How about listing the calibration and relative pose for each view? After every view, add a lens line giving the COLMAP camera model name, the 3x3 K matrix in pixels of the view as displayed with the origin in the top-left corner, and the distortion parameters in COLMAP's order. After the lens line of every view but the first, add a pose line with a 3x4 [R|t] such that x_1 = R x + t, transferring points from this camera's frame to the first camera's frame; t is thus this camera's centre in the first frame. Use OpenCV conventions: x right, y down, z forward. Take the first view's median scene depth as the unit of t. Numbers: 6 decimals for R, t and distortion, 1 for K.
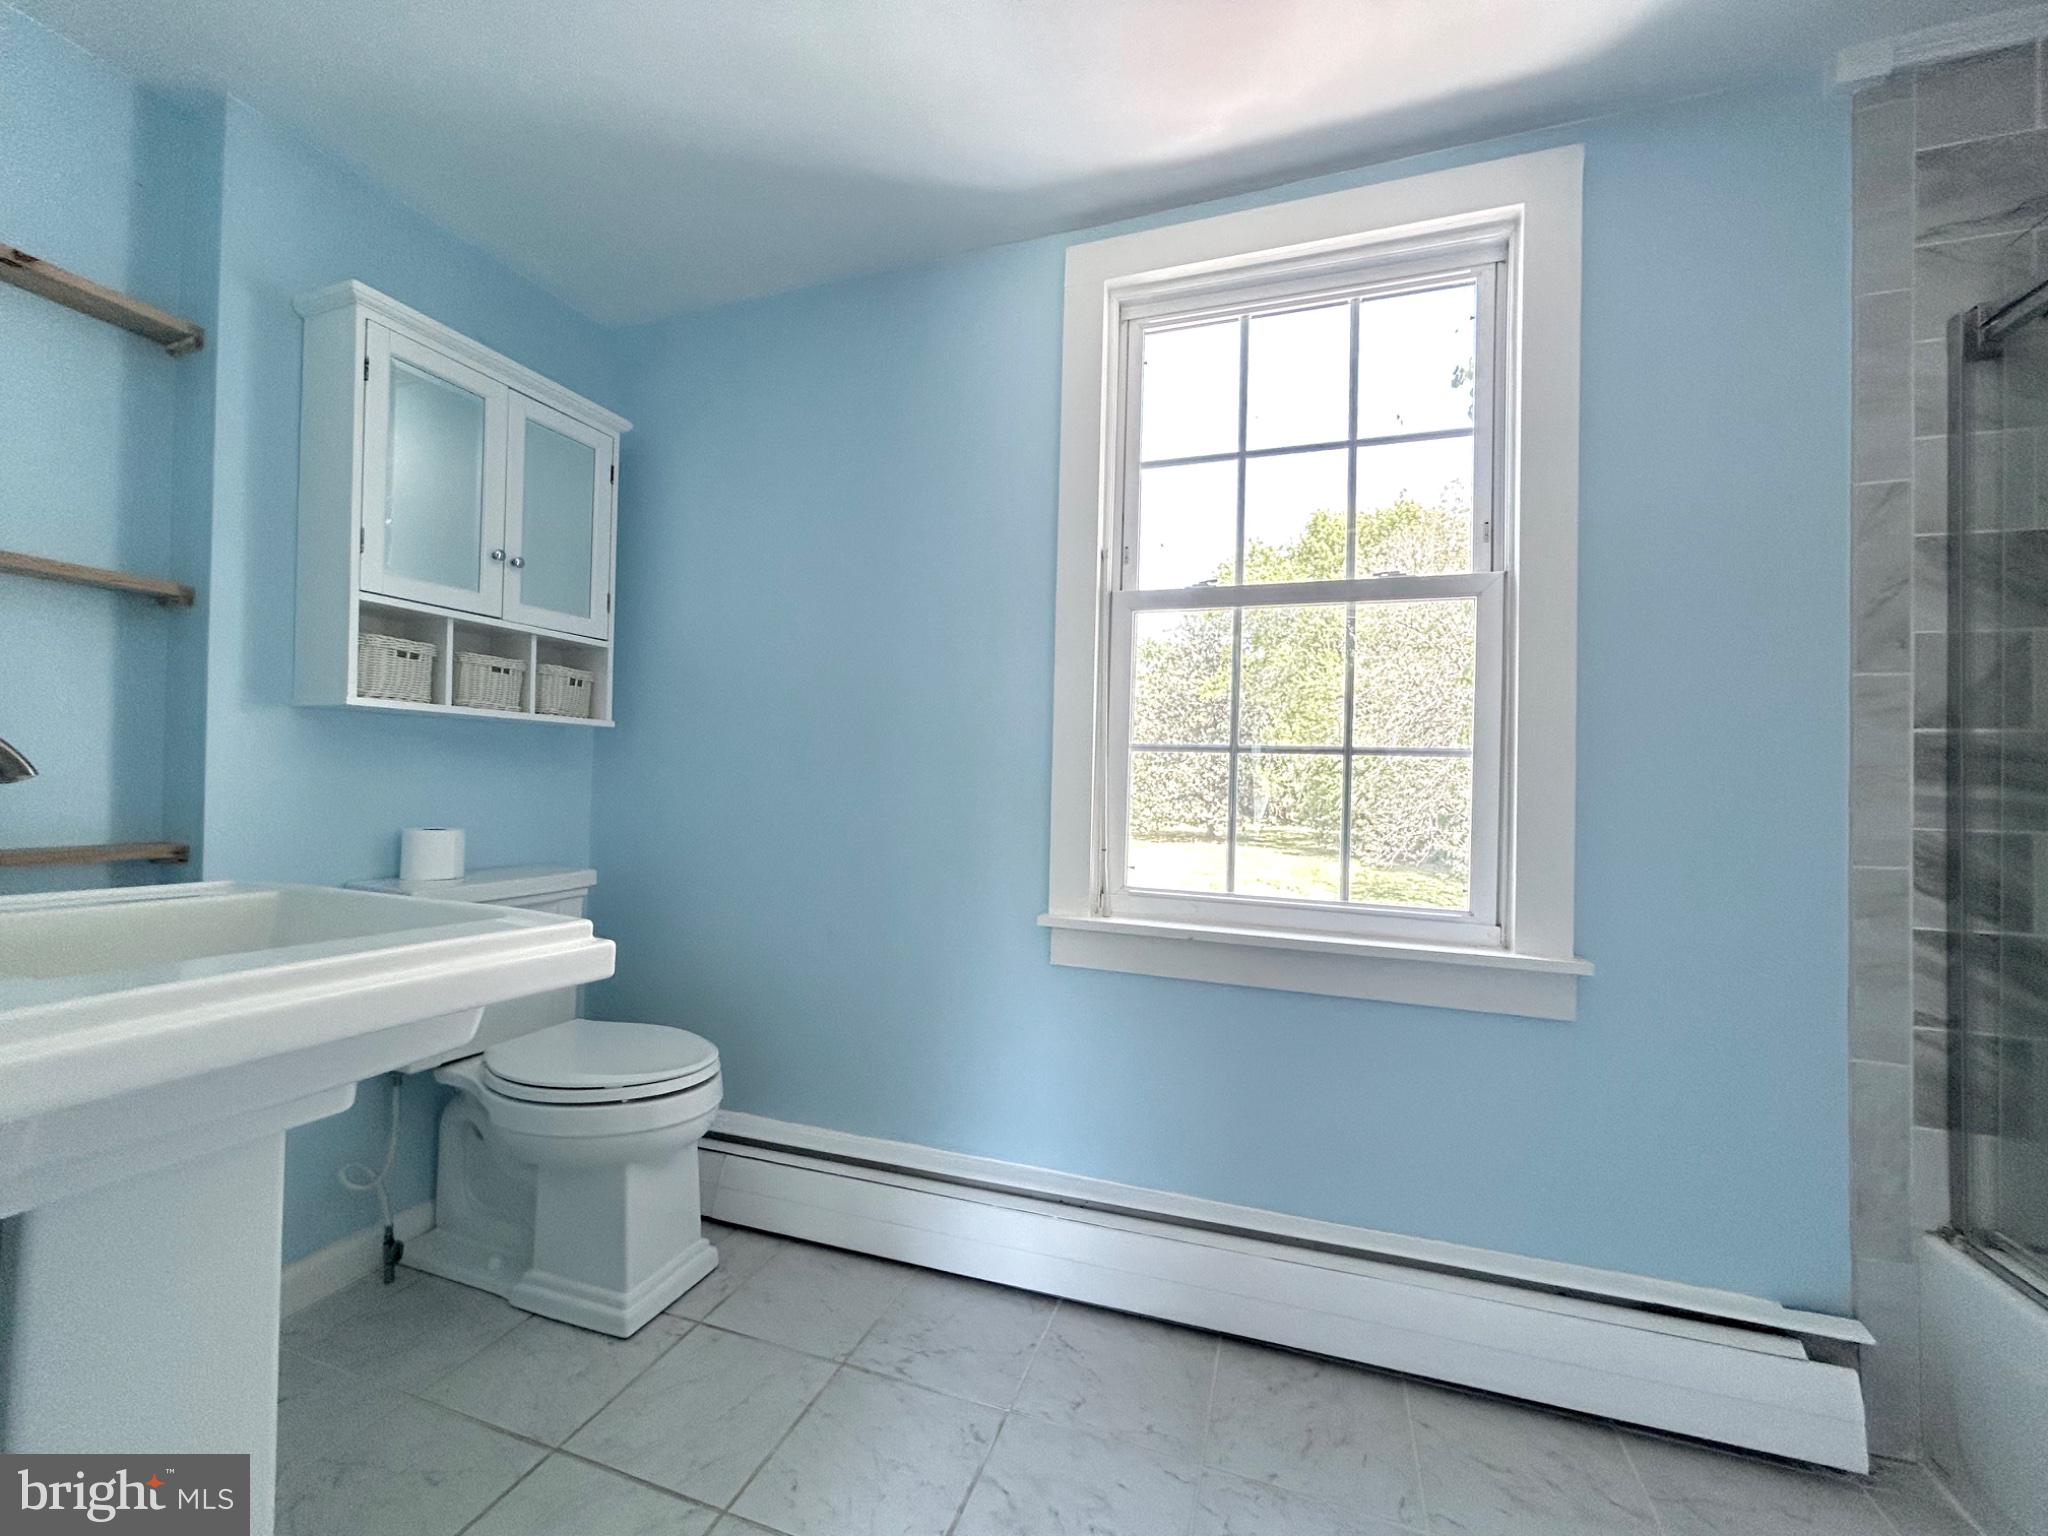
lens RADIAL K [[822.3, 0, 1024.0], [0, 822.3, 768.0], [0, 0, 1]] dist [0.006031, 0.000157]
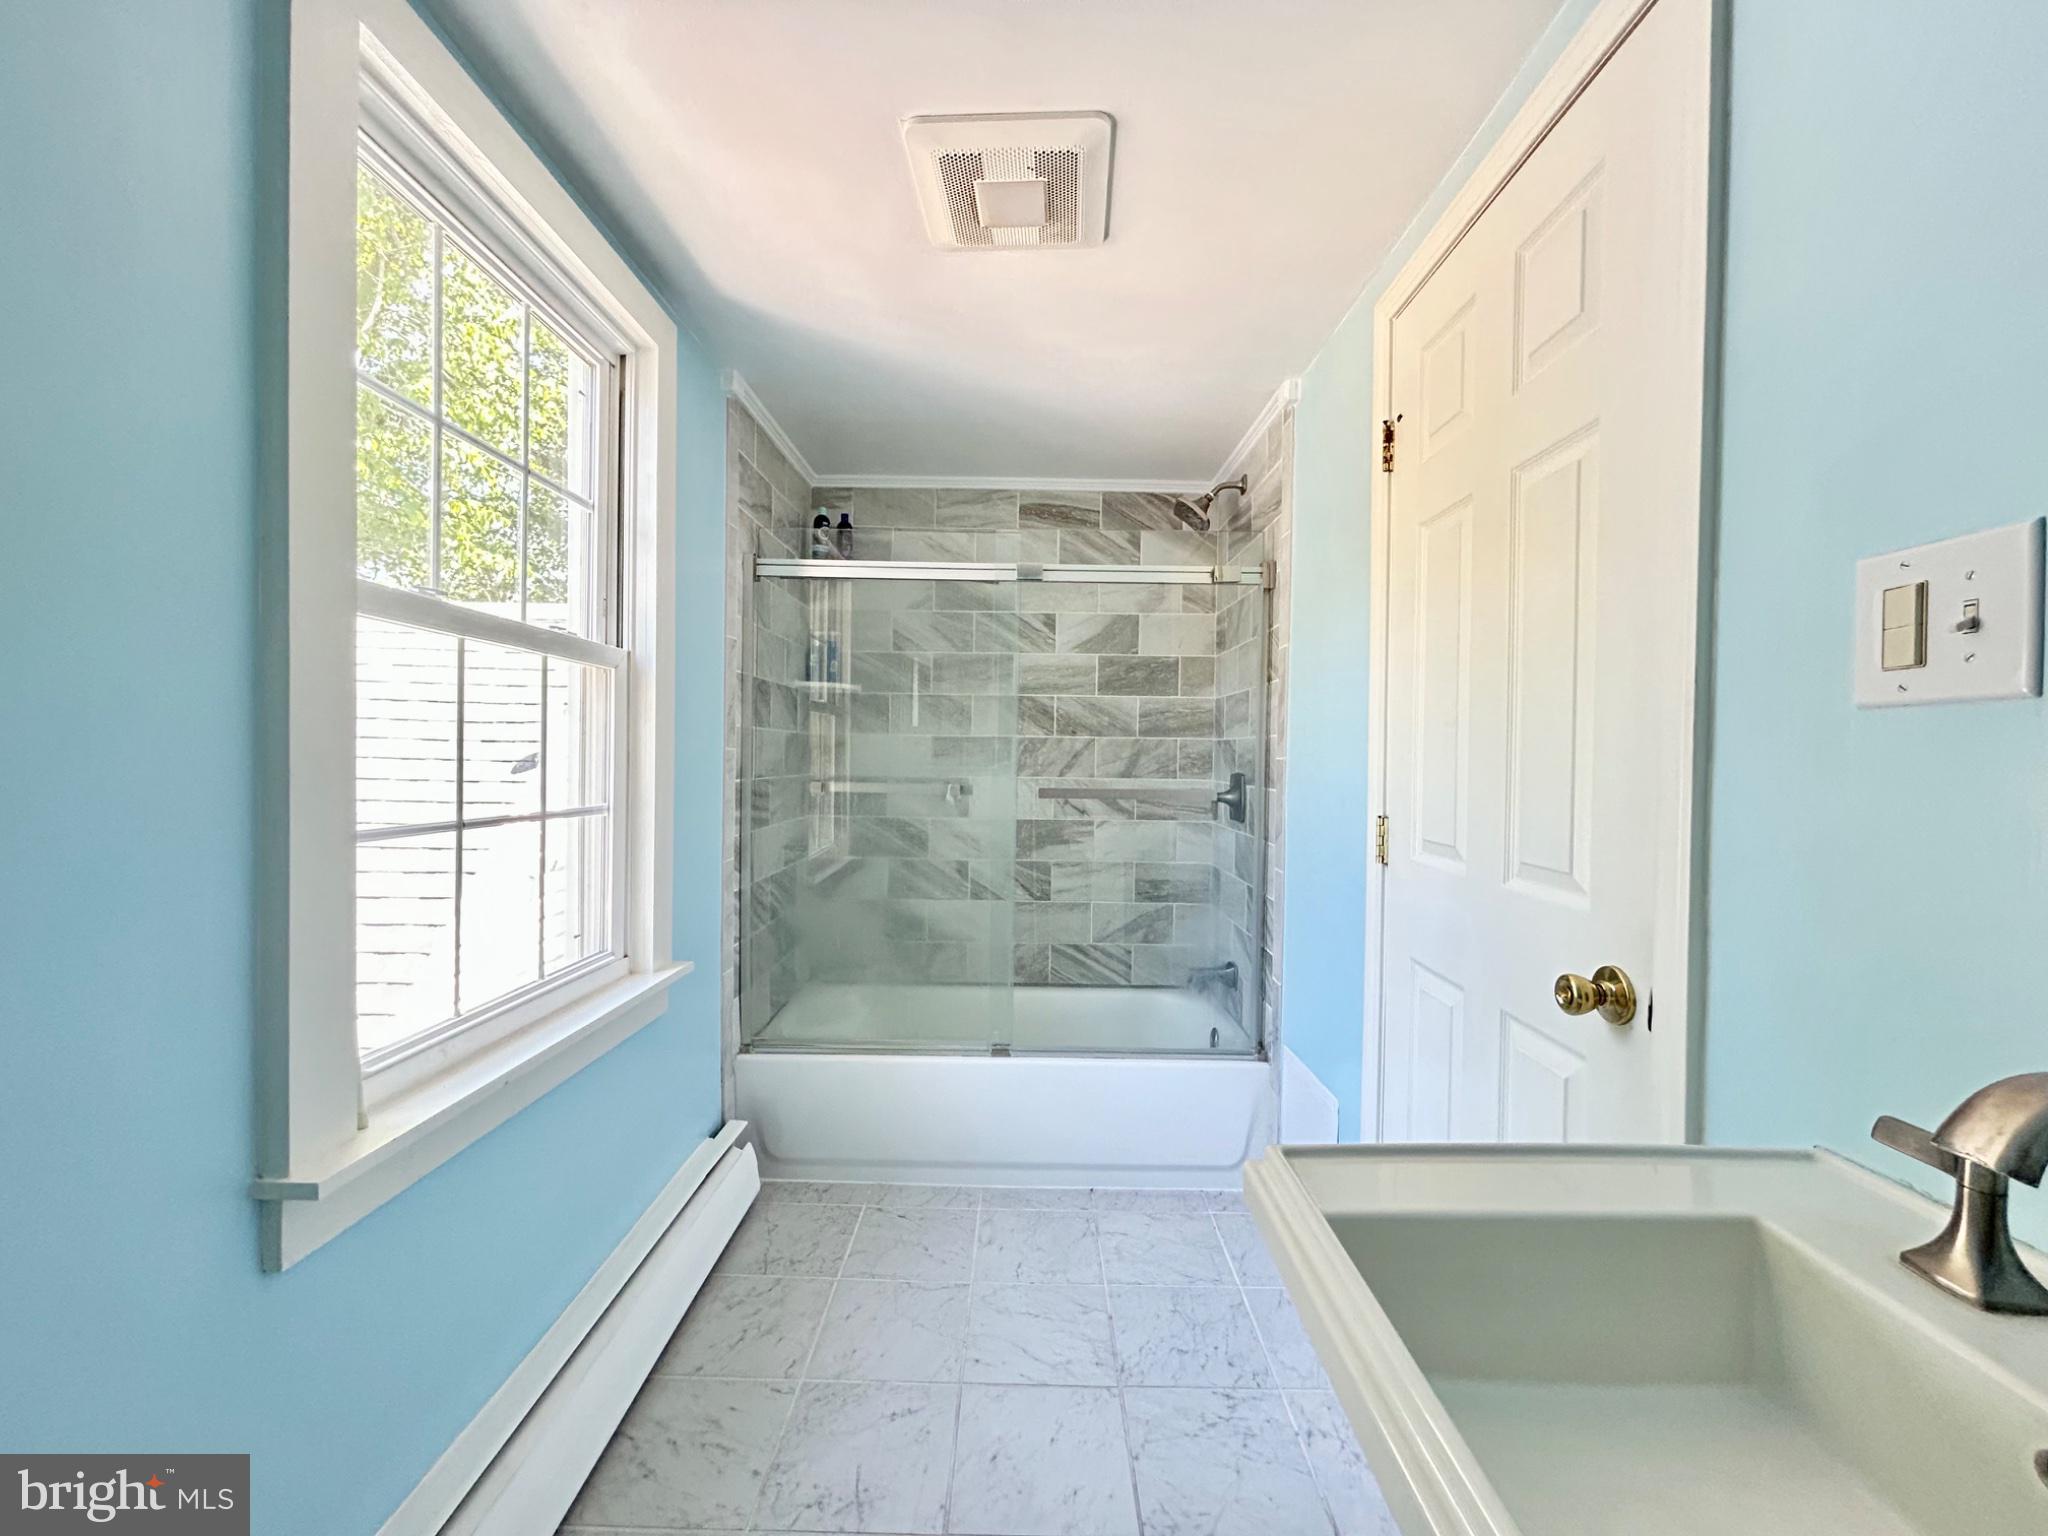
lens RADIAL K [[822.3, 0, 1024.0], [0, 822.3, 768.0], [0, 0, 1]] dist [0.006031, 0.000157]
pose [[-0.341904, -0.045045, 0.938655, -0.815225], [-0.047998, 0.998384, 0.030428, -0.163445], [-0.938508, -0.034650, -0.343514, 1.028269]]
